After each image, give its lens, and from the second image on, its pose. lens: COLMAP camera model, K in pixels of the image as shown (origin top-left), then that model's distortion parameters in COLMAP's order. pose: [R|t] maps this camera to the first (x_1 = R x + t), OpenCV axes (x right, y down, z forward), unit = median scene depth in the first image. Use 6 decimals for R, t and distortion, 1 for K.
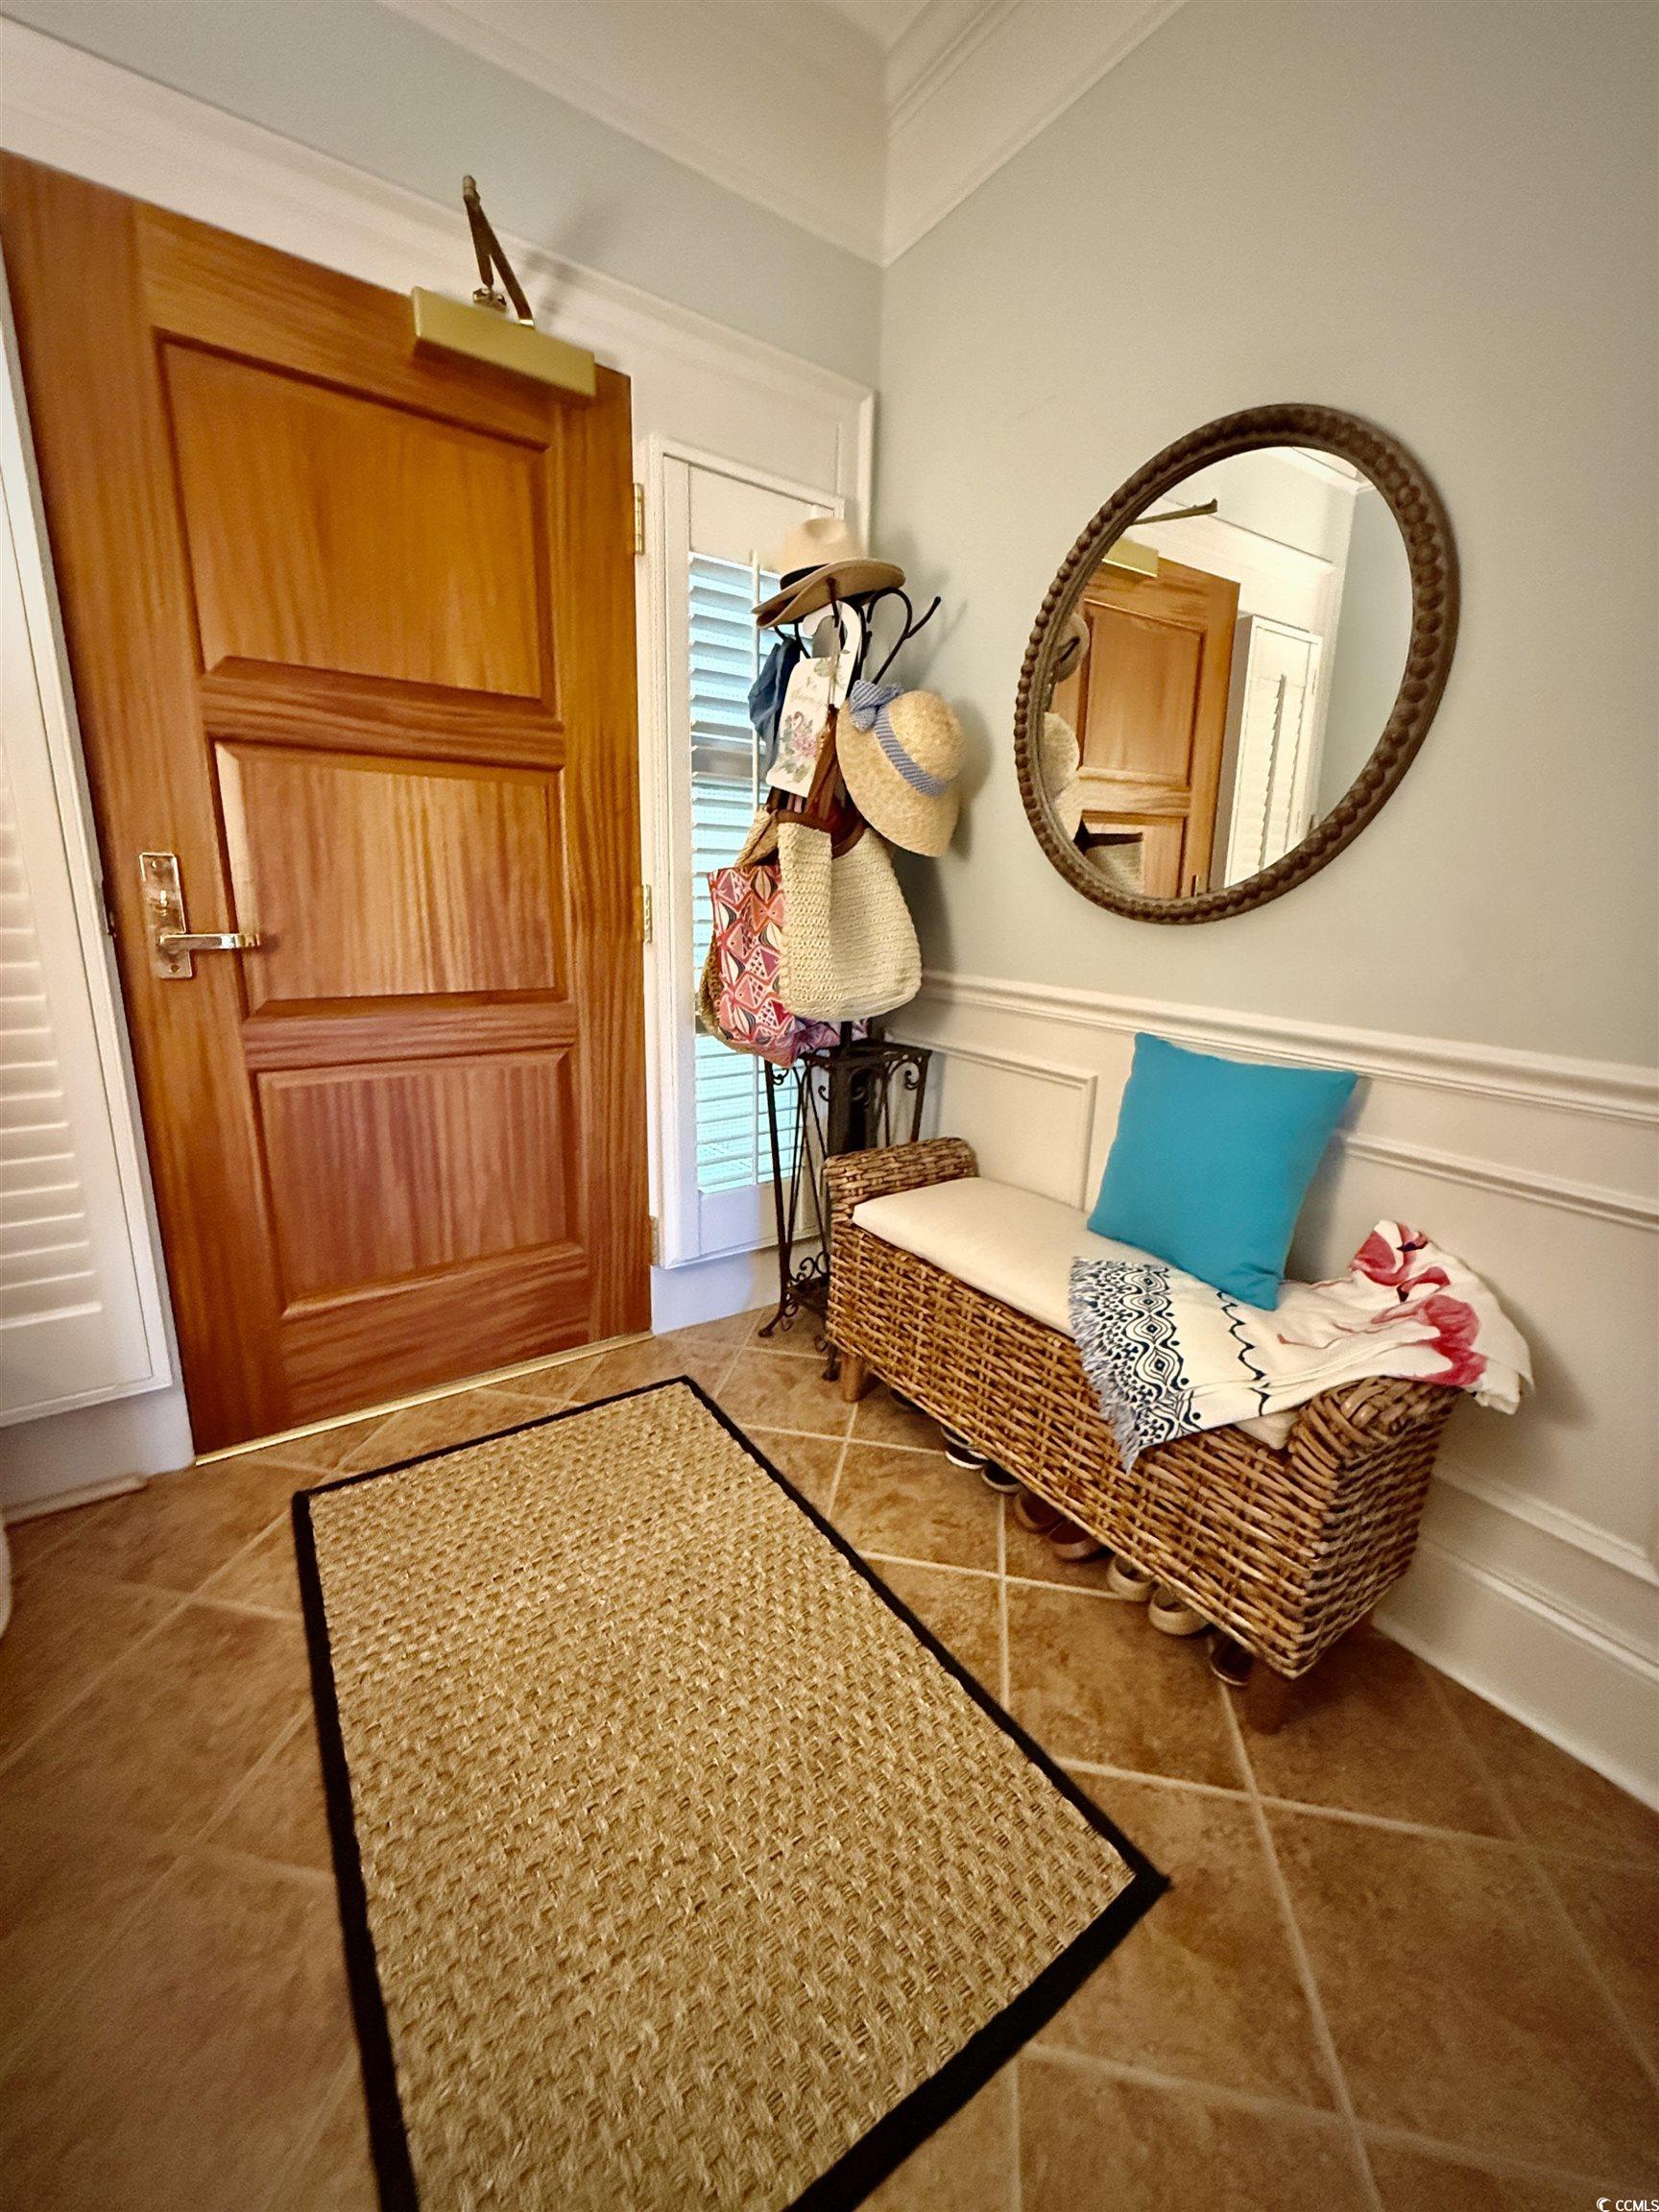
lens RADIAL K [[891.8, 0, 829.5], [0, 891.8, 1106.0], [0, 0, 1]] dist [-0.001735, 0.000183]
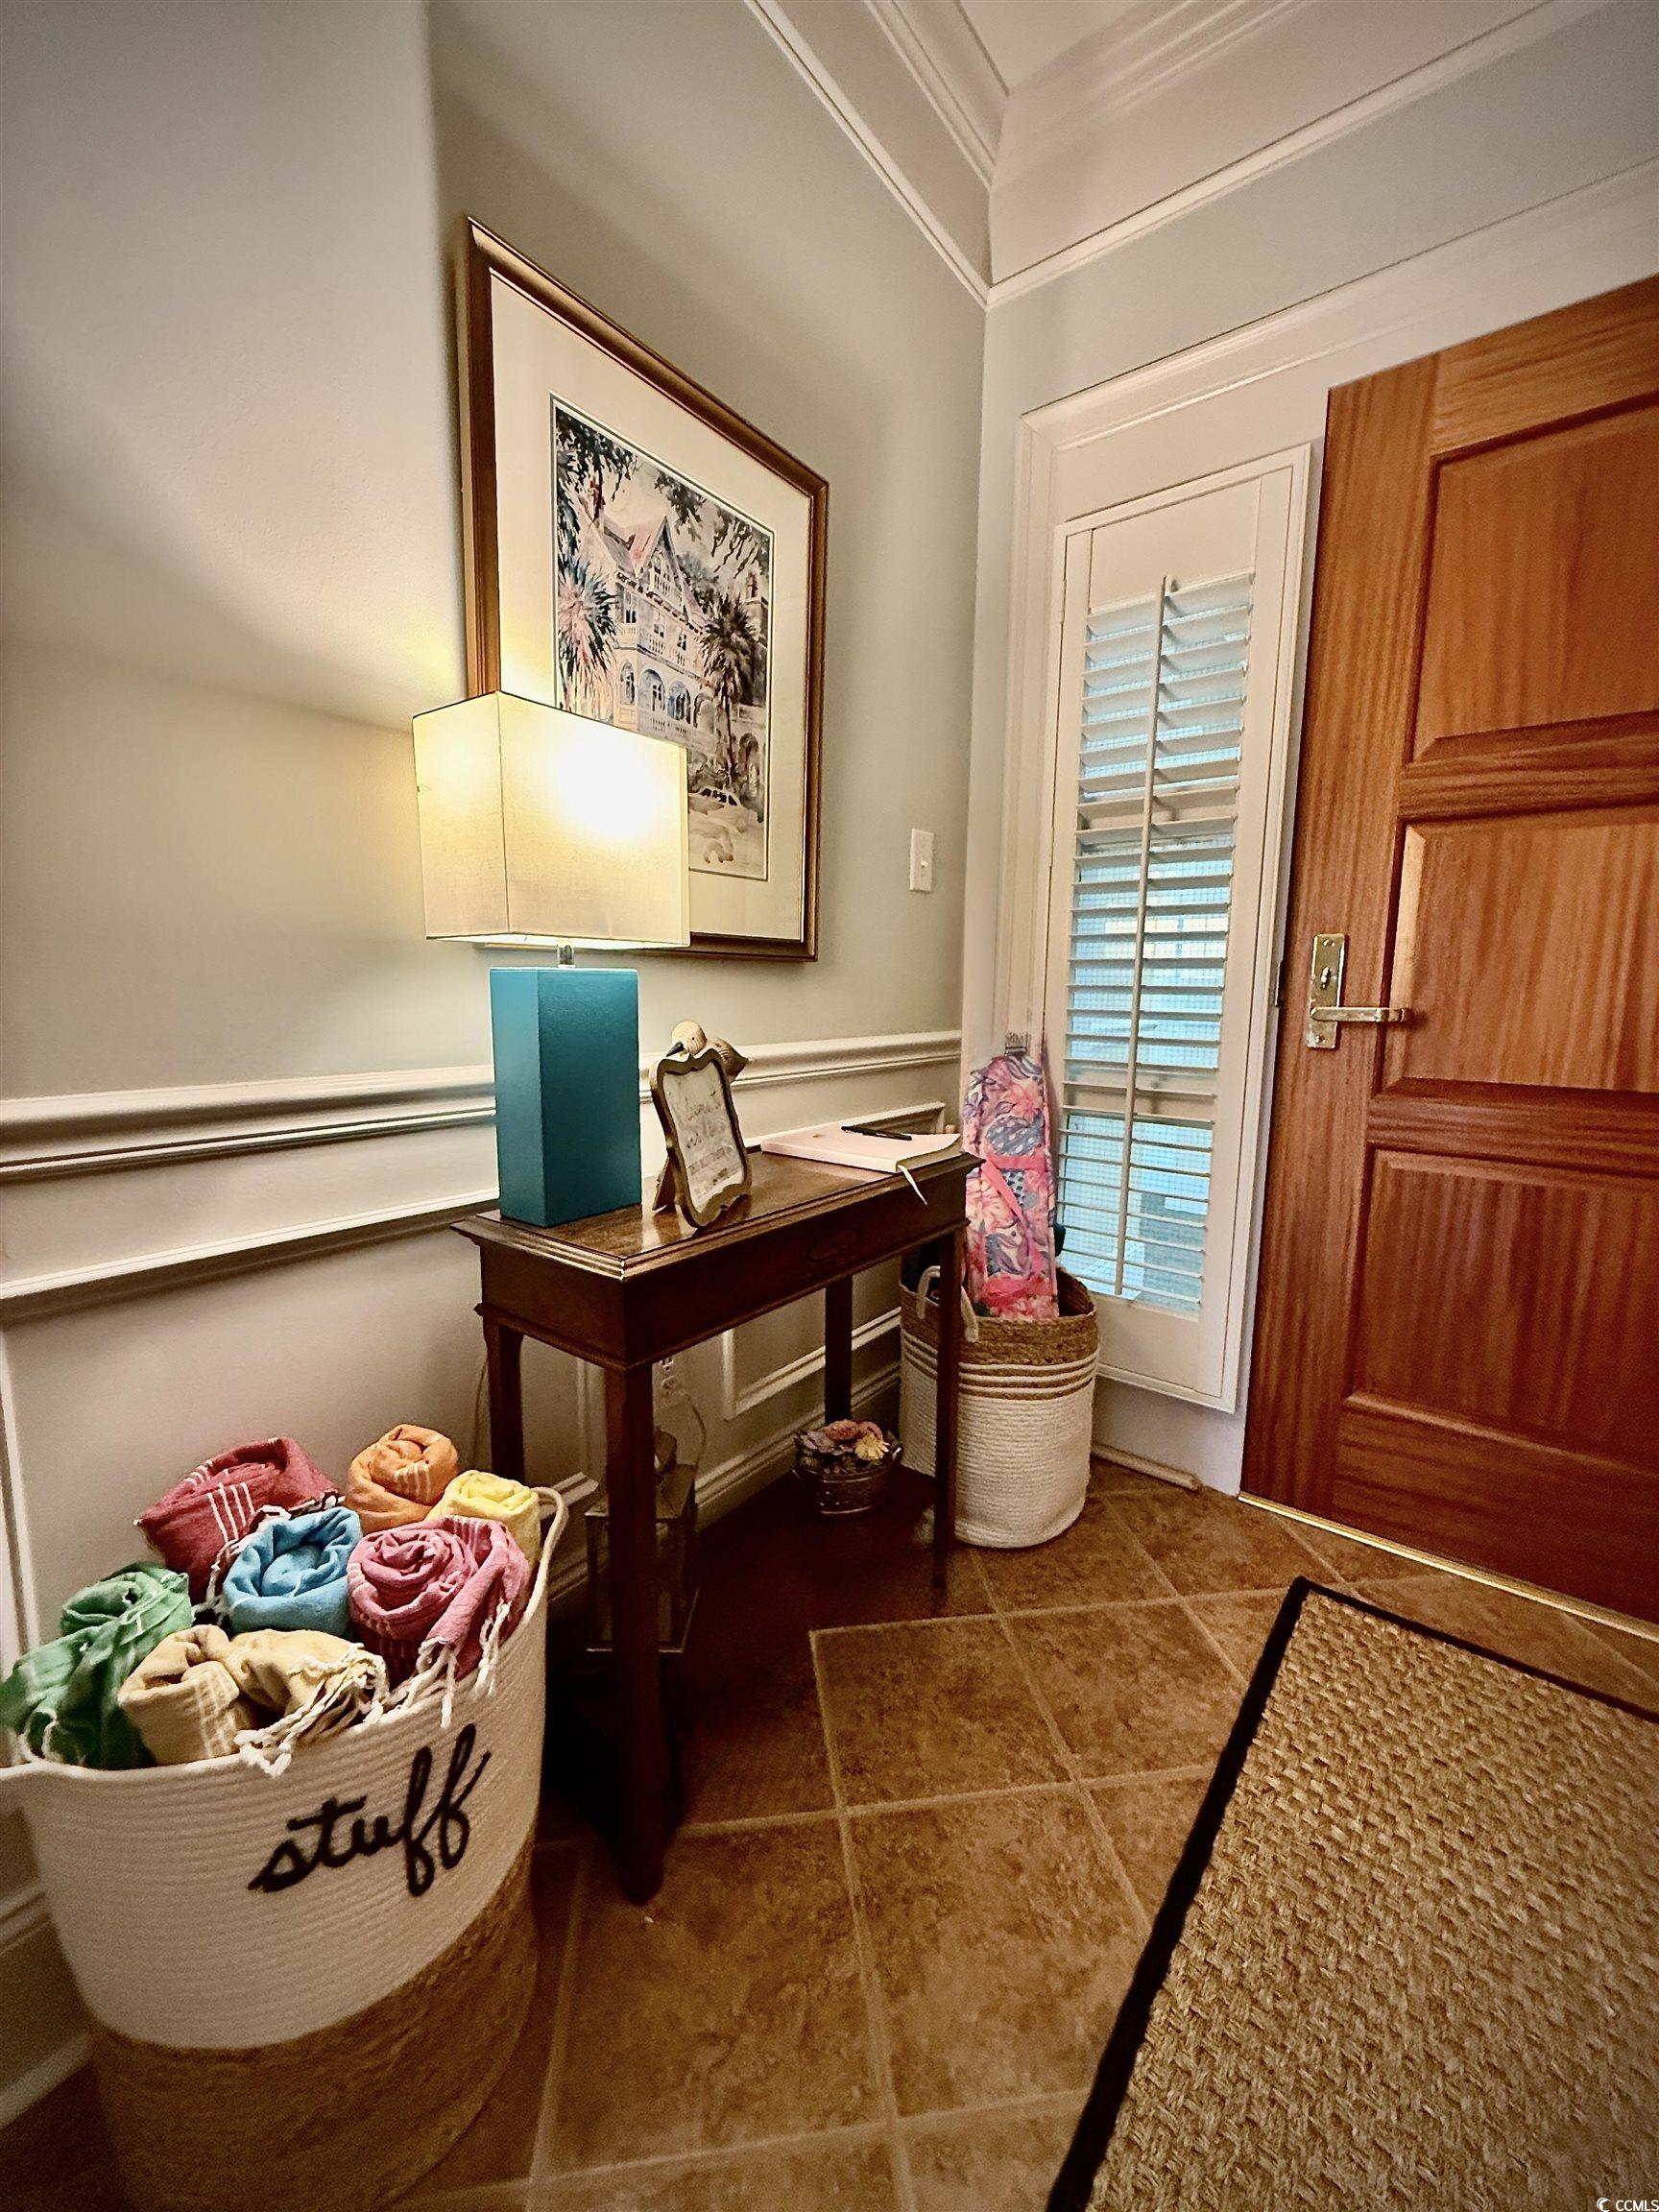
lens RADIAL K [[891.8, 0, 829.5], [0, 891.8, 1106.0], [0, 0, 1]] dist [-0.001735, 0.000183]
pose [[0.293725, 0.105986, -0.949996, 0.118829], [-0.238026, 0.970639, 0.034695, 0.027755], [0.925780, 0.215933, 0.310328, 0.123119]]
